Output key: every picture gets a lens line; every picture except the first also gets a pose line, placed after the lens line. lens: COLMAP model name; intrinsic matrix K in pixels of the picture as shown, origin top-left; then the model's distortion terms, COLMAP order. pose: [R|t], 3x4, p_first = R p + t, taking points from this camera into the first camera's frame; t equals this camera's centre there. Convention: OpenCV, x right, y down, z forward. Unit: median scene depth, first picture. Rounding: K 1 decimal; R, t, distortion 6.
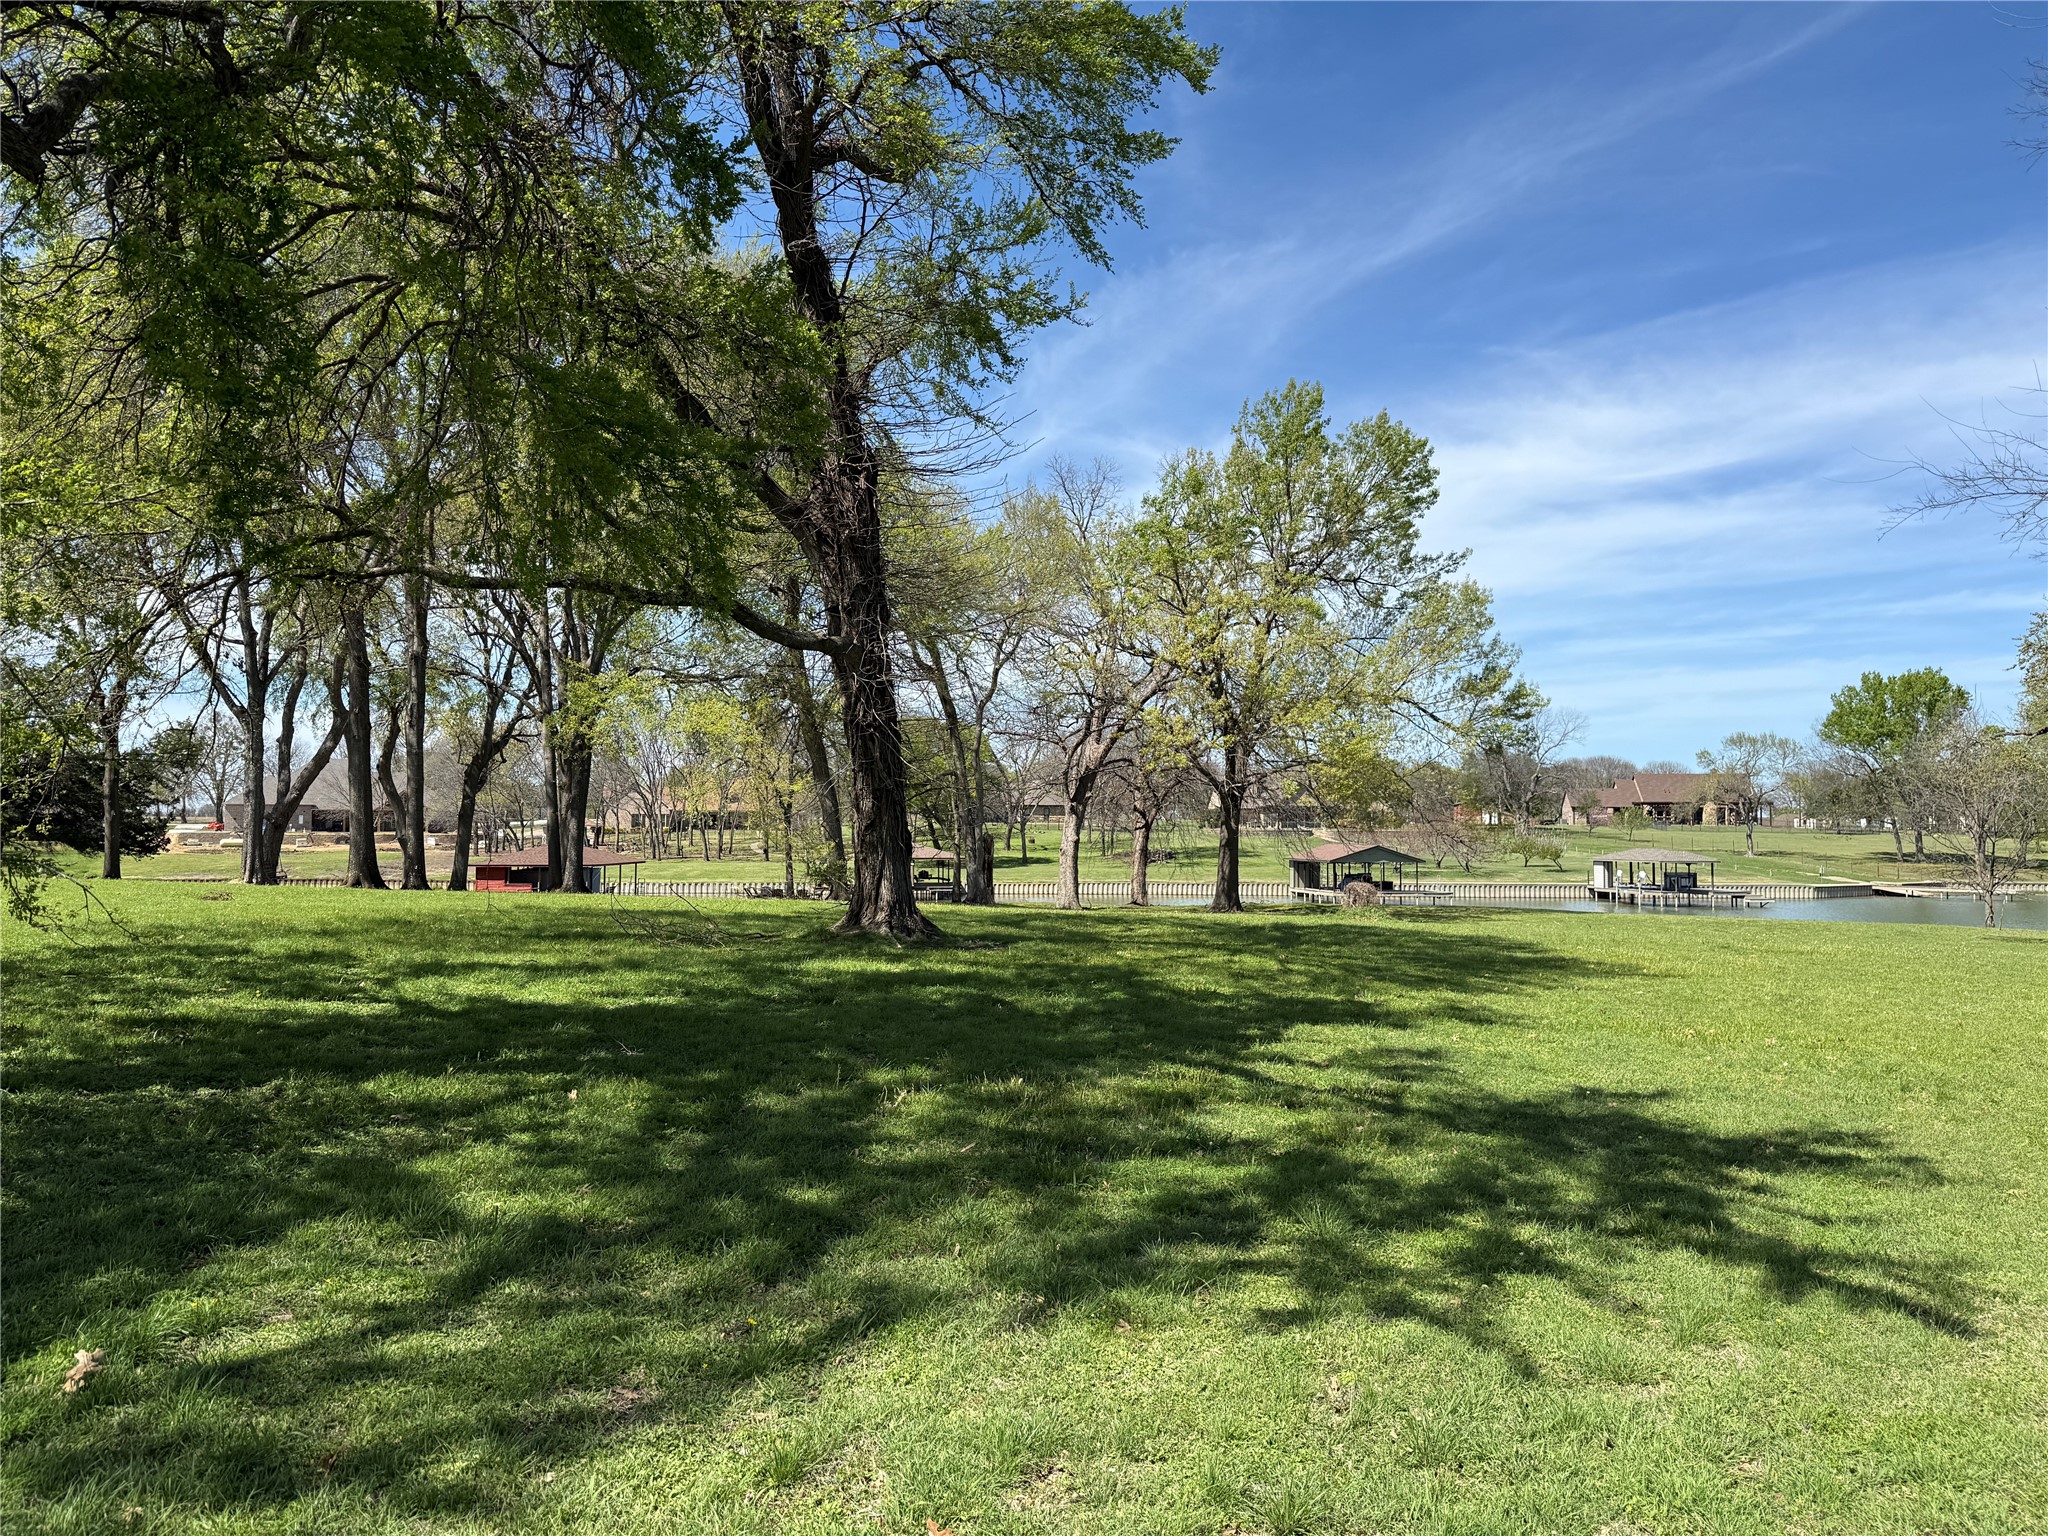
lens RADIAL K [[1418.5, 0, 1018.6], [0, 1418.5, 770.5], [0, 0, 1]] dist [0.064416, -0.079473]
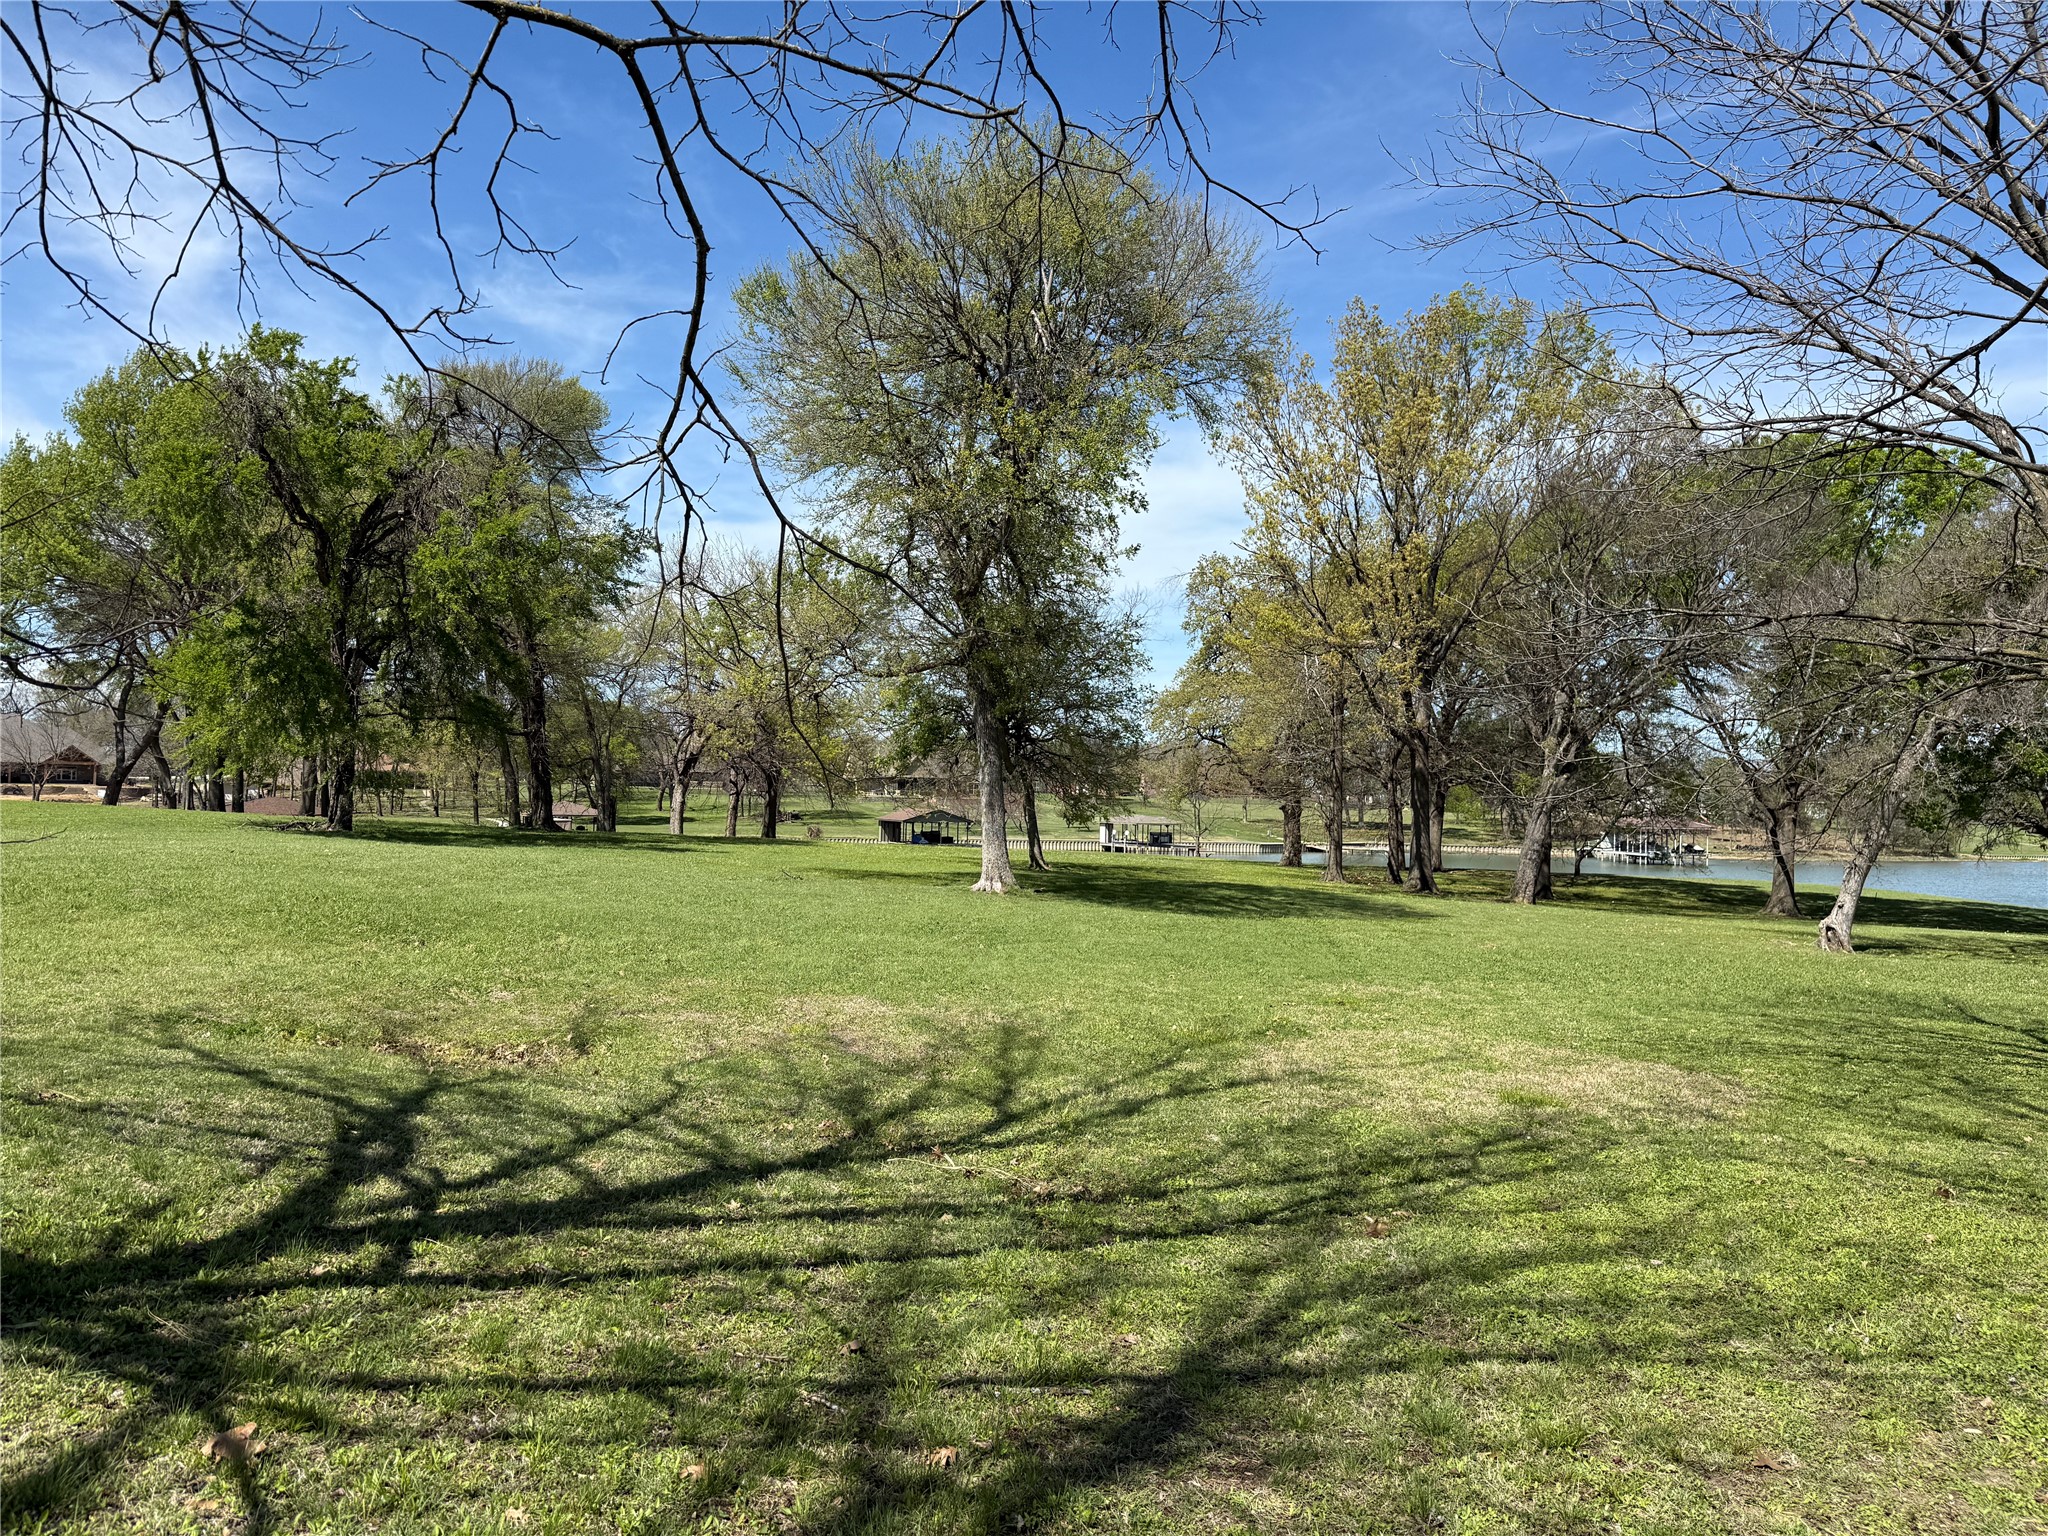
lens RADIAL K [[1418.5, 0, 1027.2], [0, 1418.5, 777.7], [0, 0, 1]] dist [0.064416, -0.079473]
pose [[0.973078, 0.019663, 0.229636, 0.055155], [-0.026299, 0.999319, 0.025873, -0.027138], [-0.228971, -0.031216, 0.972933, -0.614275]]
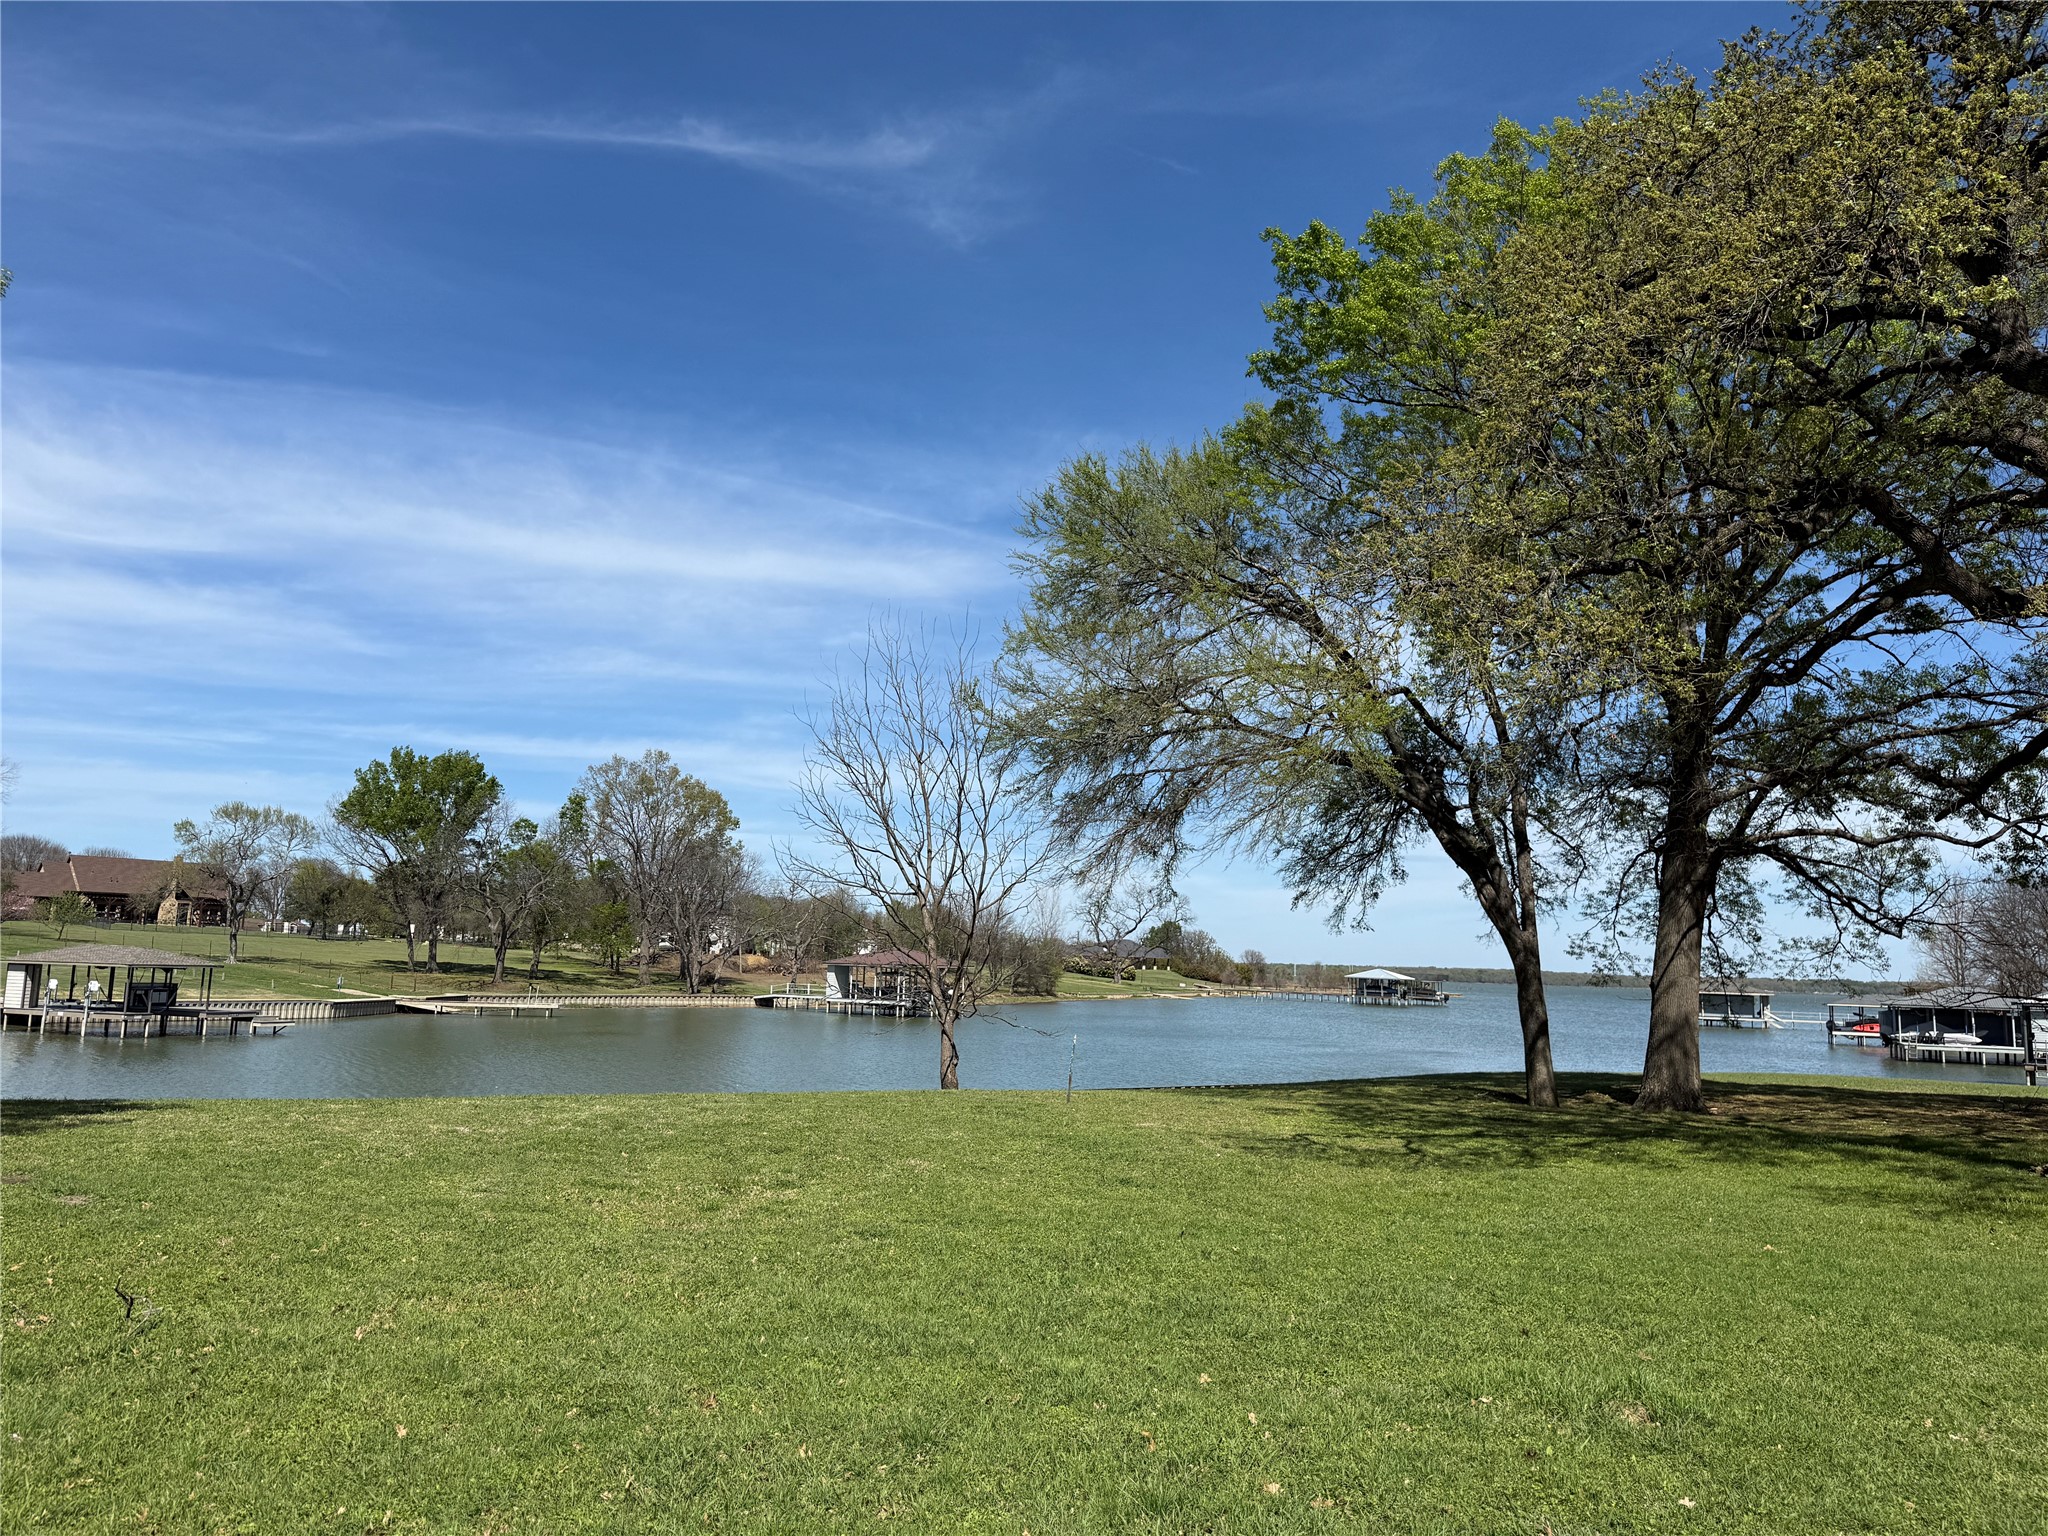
lens RADIAL K [[1418.5, 0, 1023.9], [0, 1418.5, 784.3], [0, 0, 1]] dist [0.064416, -0.079473]
pose [[0.537802, 0.115902, 0.835066, 0.247753], [-0.058570, 0.993248, -0.100136, 0.049762], [-0.841034, 0.004943, 0.540959, 0.660482]]
